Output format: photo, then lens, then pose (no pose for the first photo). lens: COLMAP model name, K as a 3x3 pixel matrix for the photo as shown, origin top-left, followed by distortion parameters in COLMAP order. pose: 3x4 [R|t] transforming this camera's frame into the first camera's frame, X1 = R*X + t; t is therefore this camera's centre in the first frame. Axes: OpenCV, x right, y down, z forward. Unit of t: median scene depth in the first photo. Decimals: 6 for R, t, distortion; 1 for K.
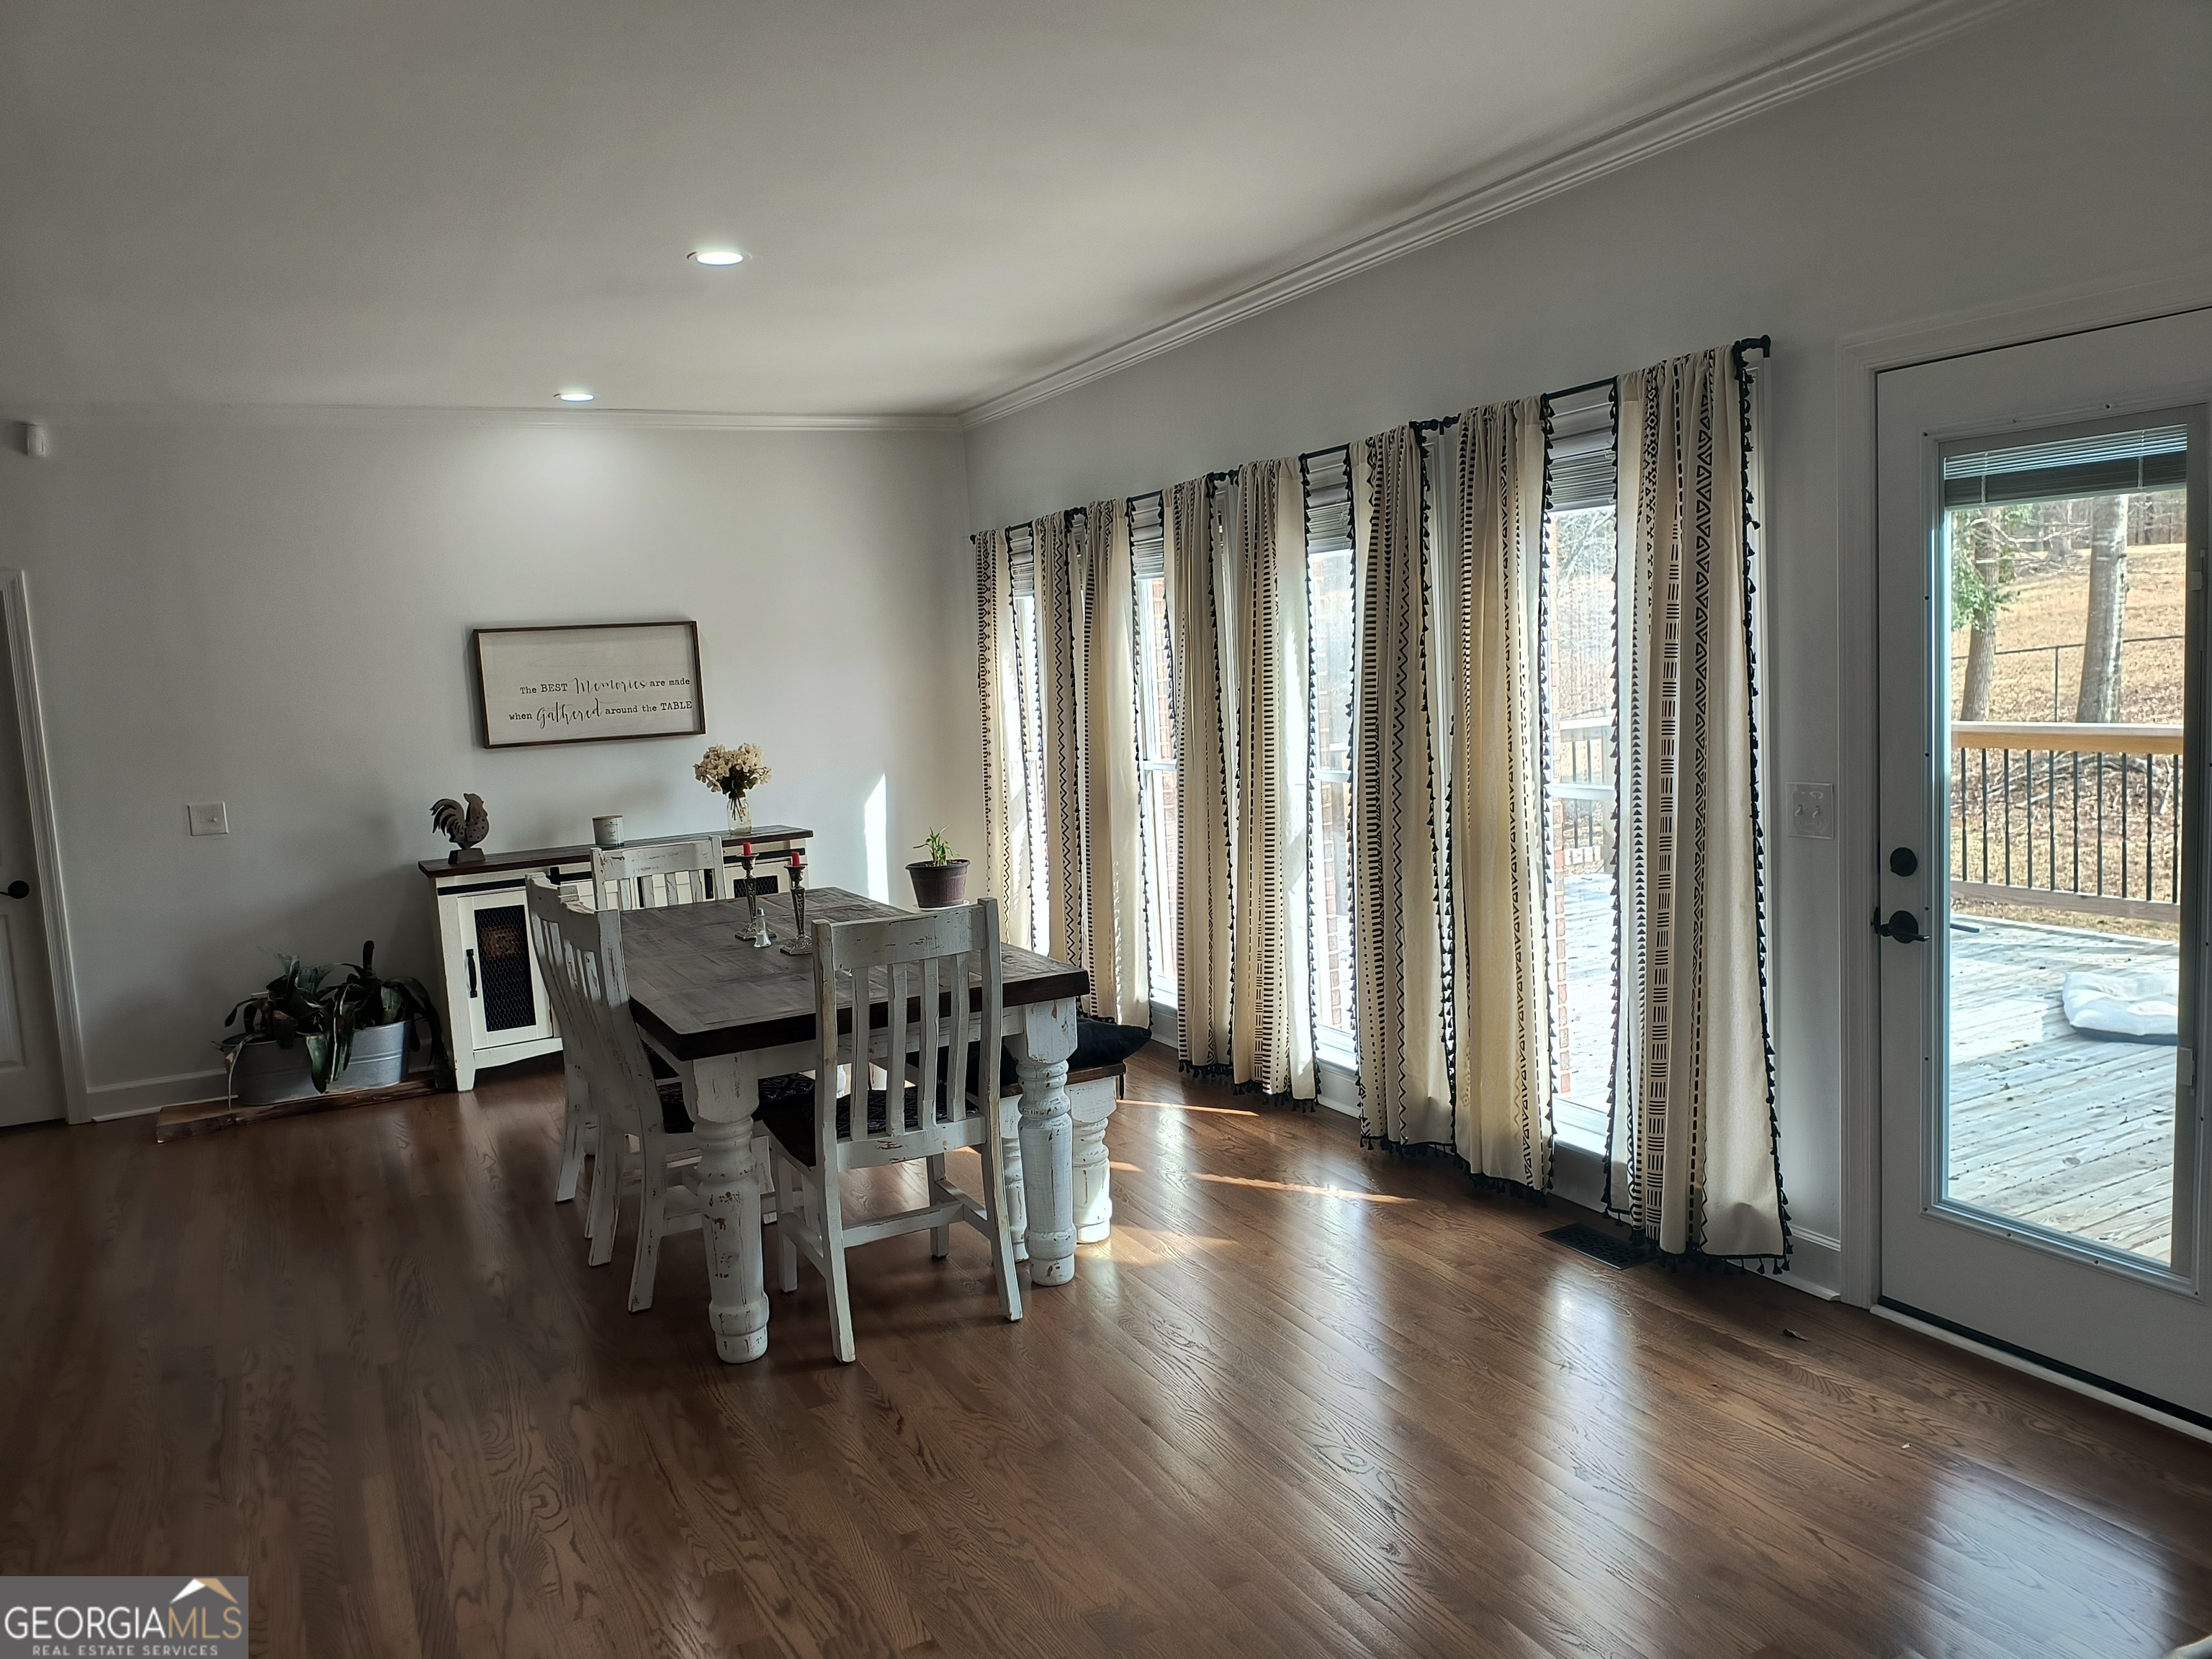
lens RADIAL K [[1596.0, 0, 1099.7], [0, 1596.0, 826.1], [0, 0, 1]] dist [0.007782, -0.014695]
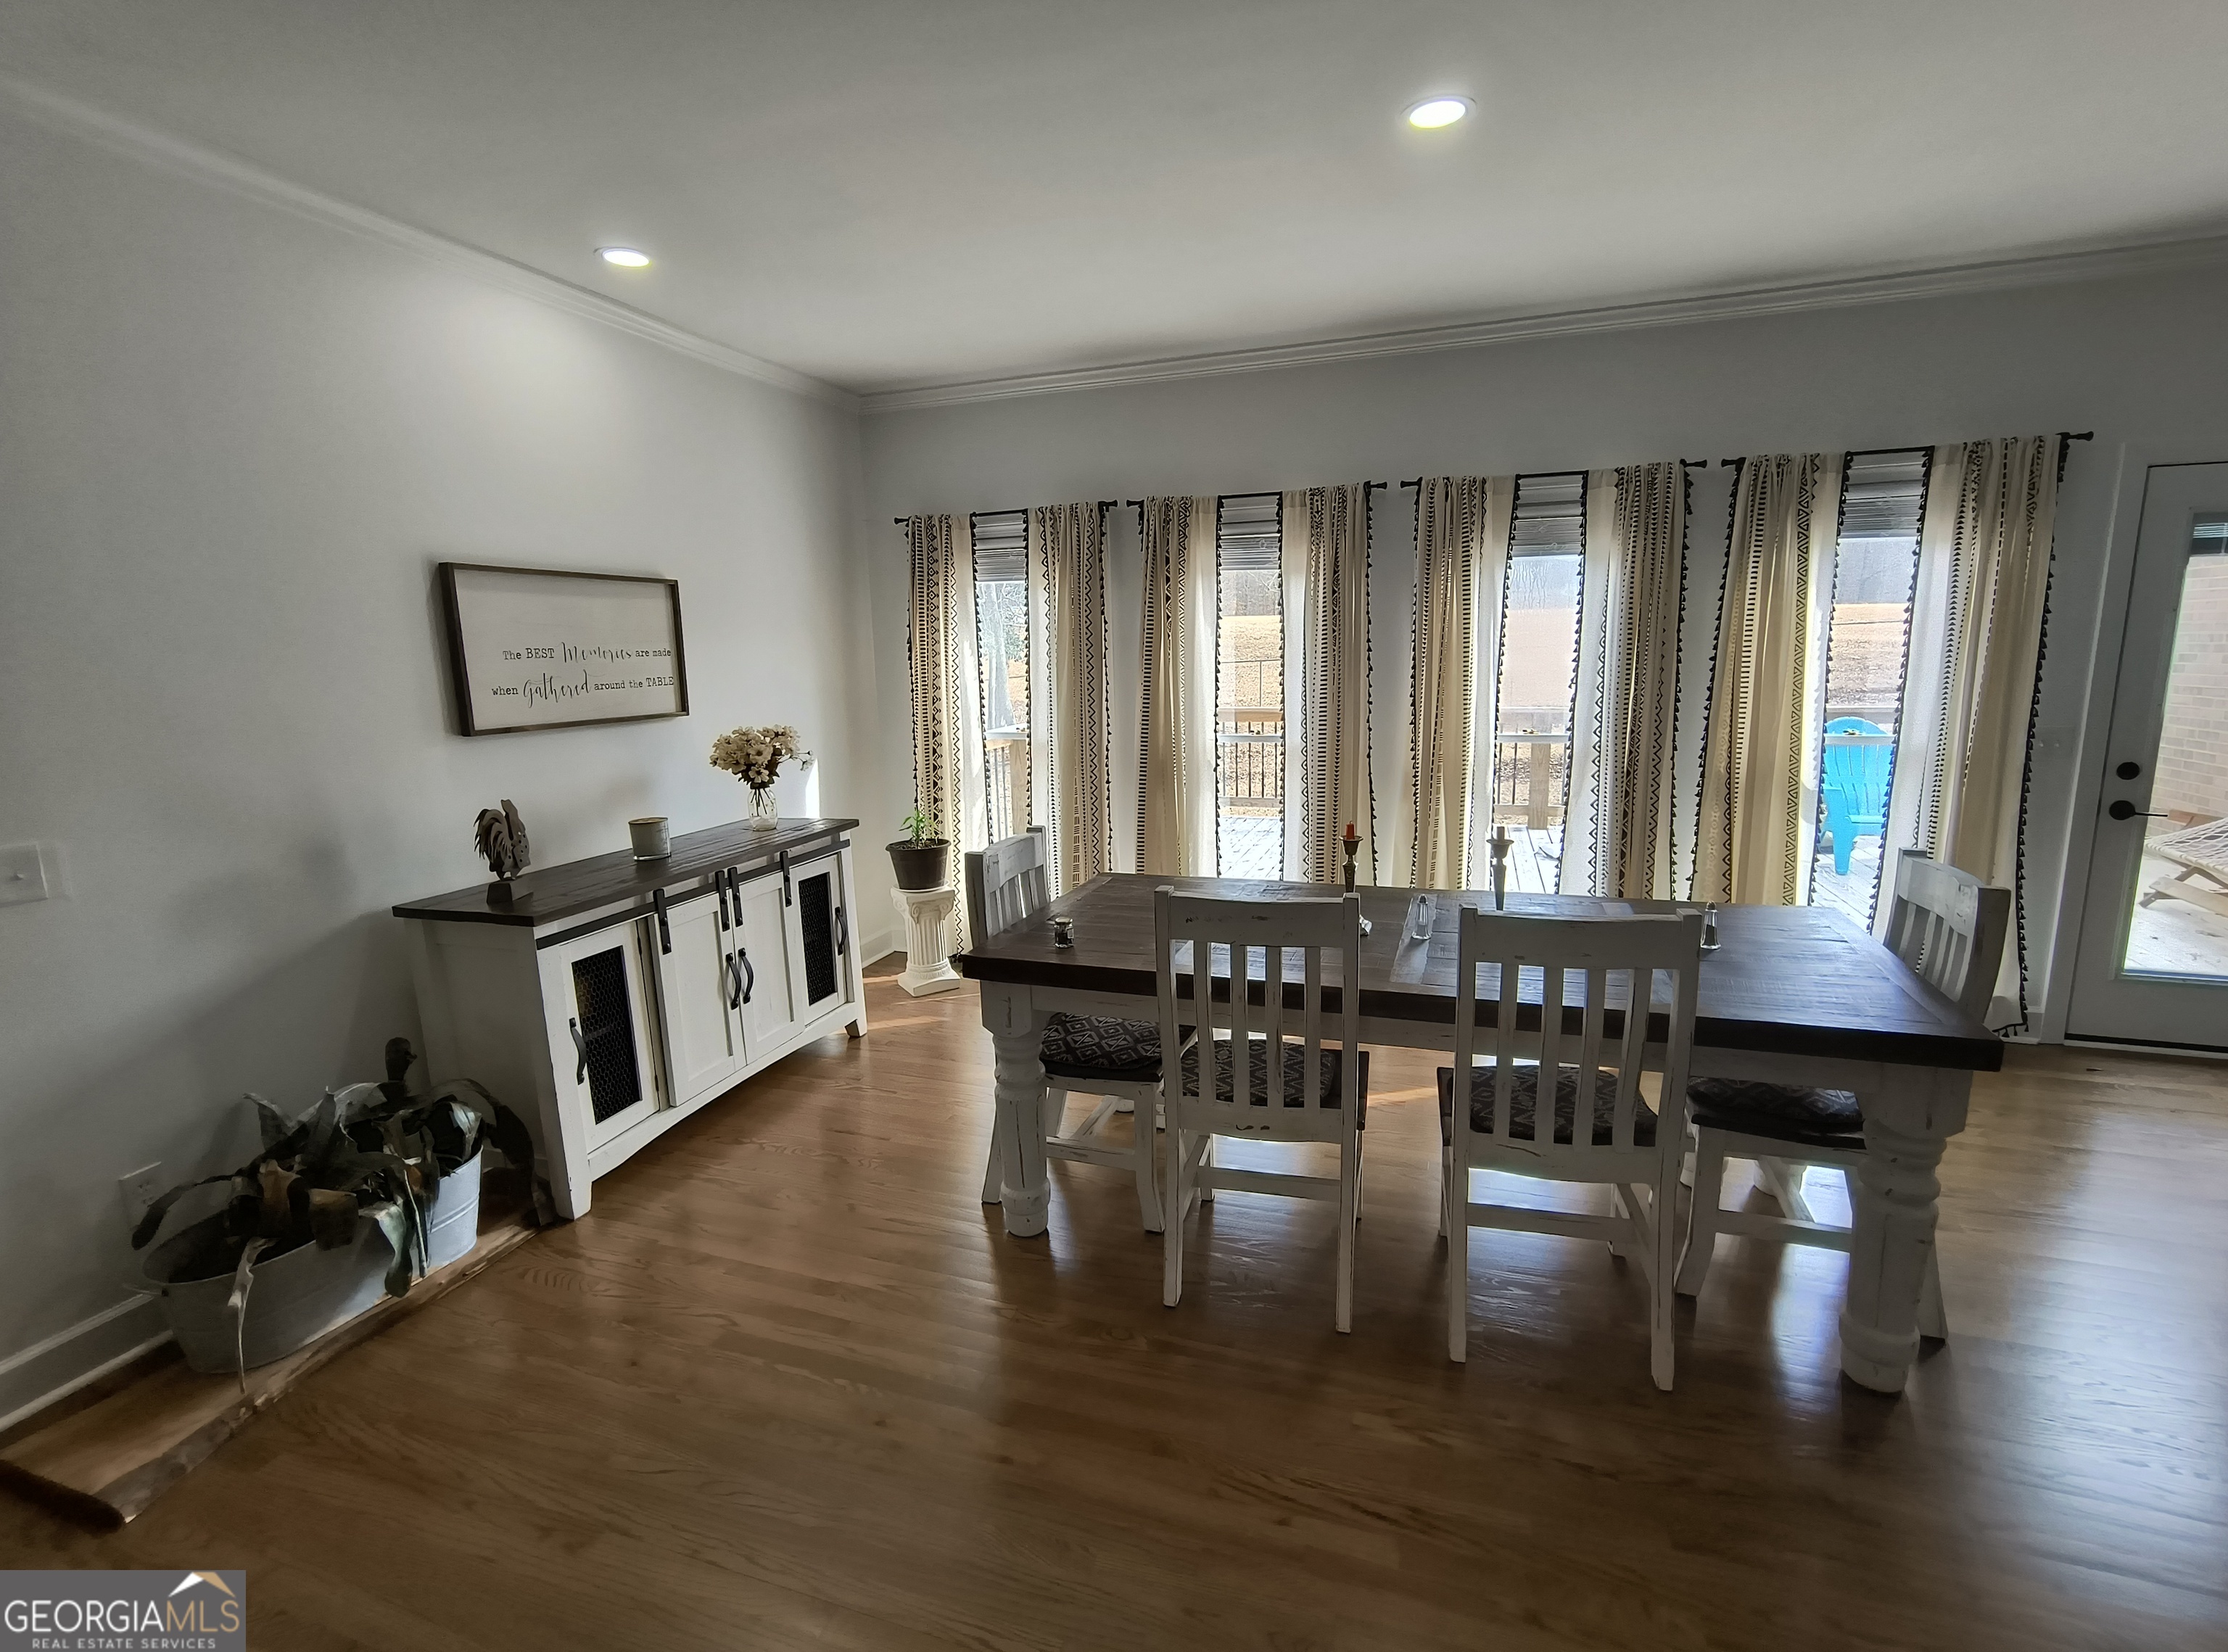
lens RADIAL K [[1026.7, 0, 1110.7], [0, 1026.7, 827.3], [0, 0, 1]] dist [-0.002311, -0.000044]
pose [[0.725359, -0.083478, 0.683290, -0.640391], [0.054113, 0.996463, 0.064294, -0.029076], [-0.686240, -0.009661, 0.727311, 0.617229]]
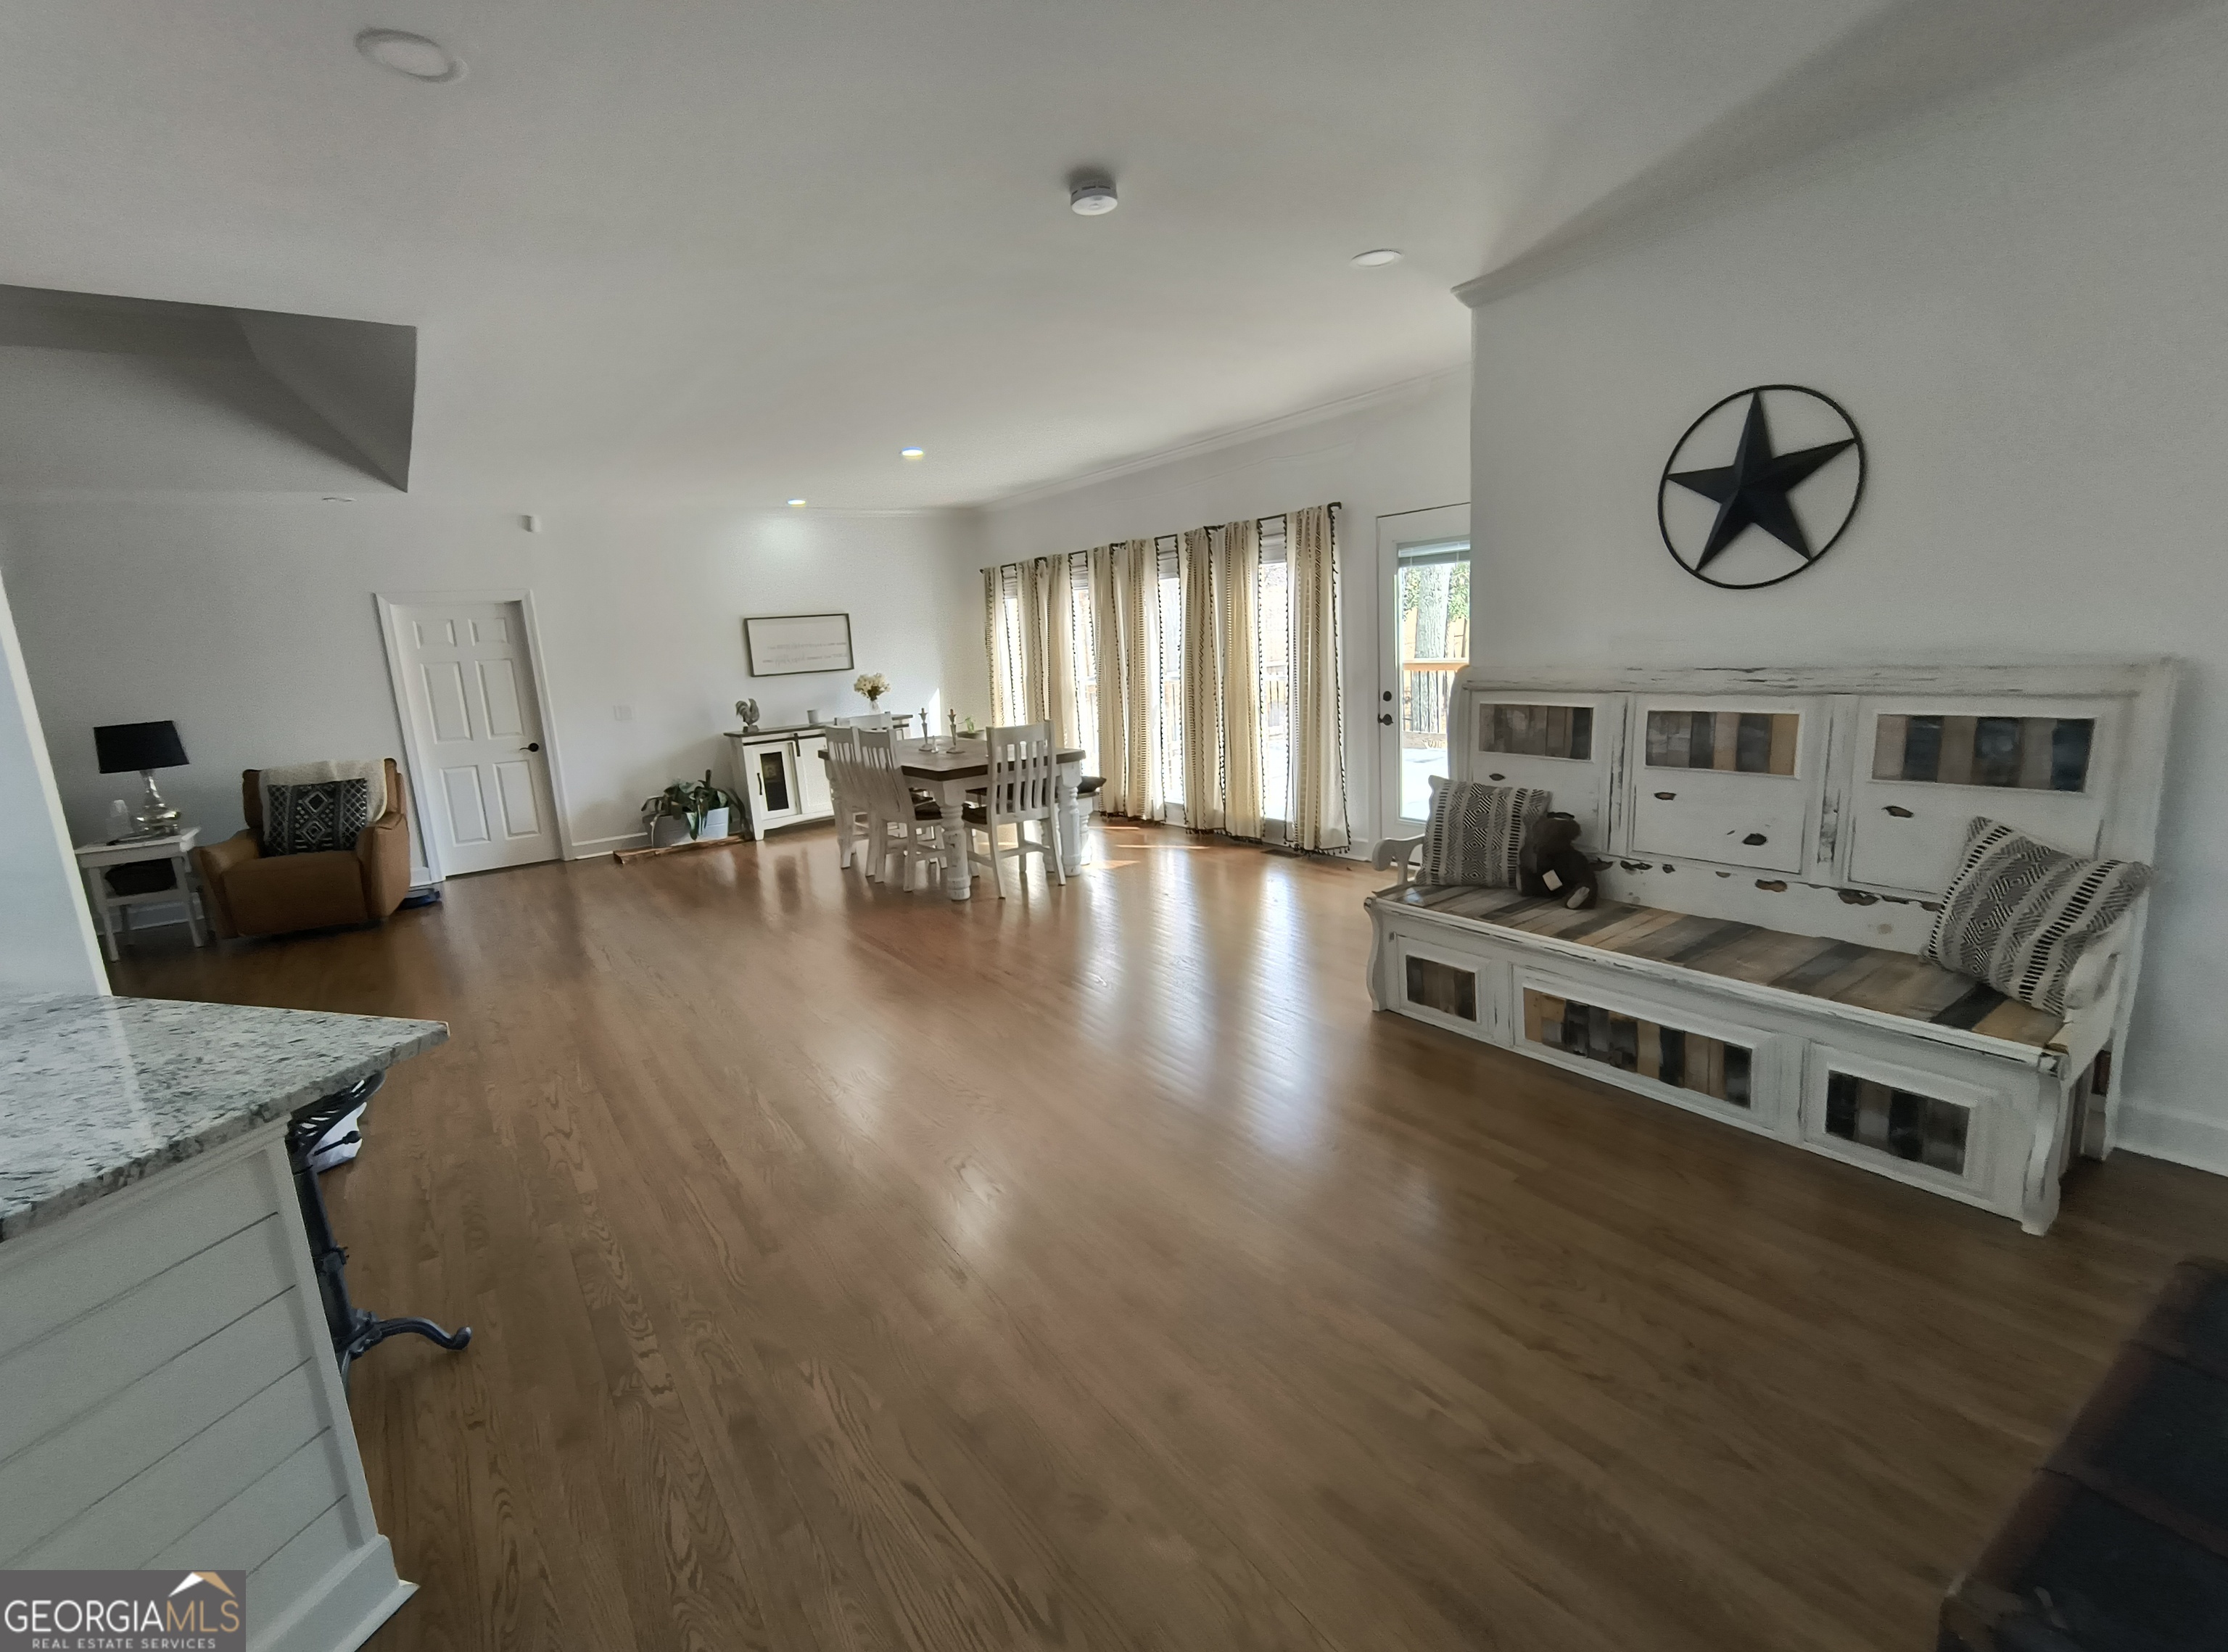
lens RADIAL K [[1026.7, 0, 1091.6], [0, 1026.7, 824.0], [0, 0, 1]] dist [-0.002311, -0.000044]
pose [[0.993101, -0.030994, 0.113090, -0.140739], [0.022271, 0.996736, 0.077603, 0.060931], [-0.115126, -0.074549, 0.990550, -0.472437]]
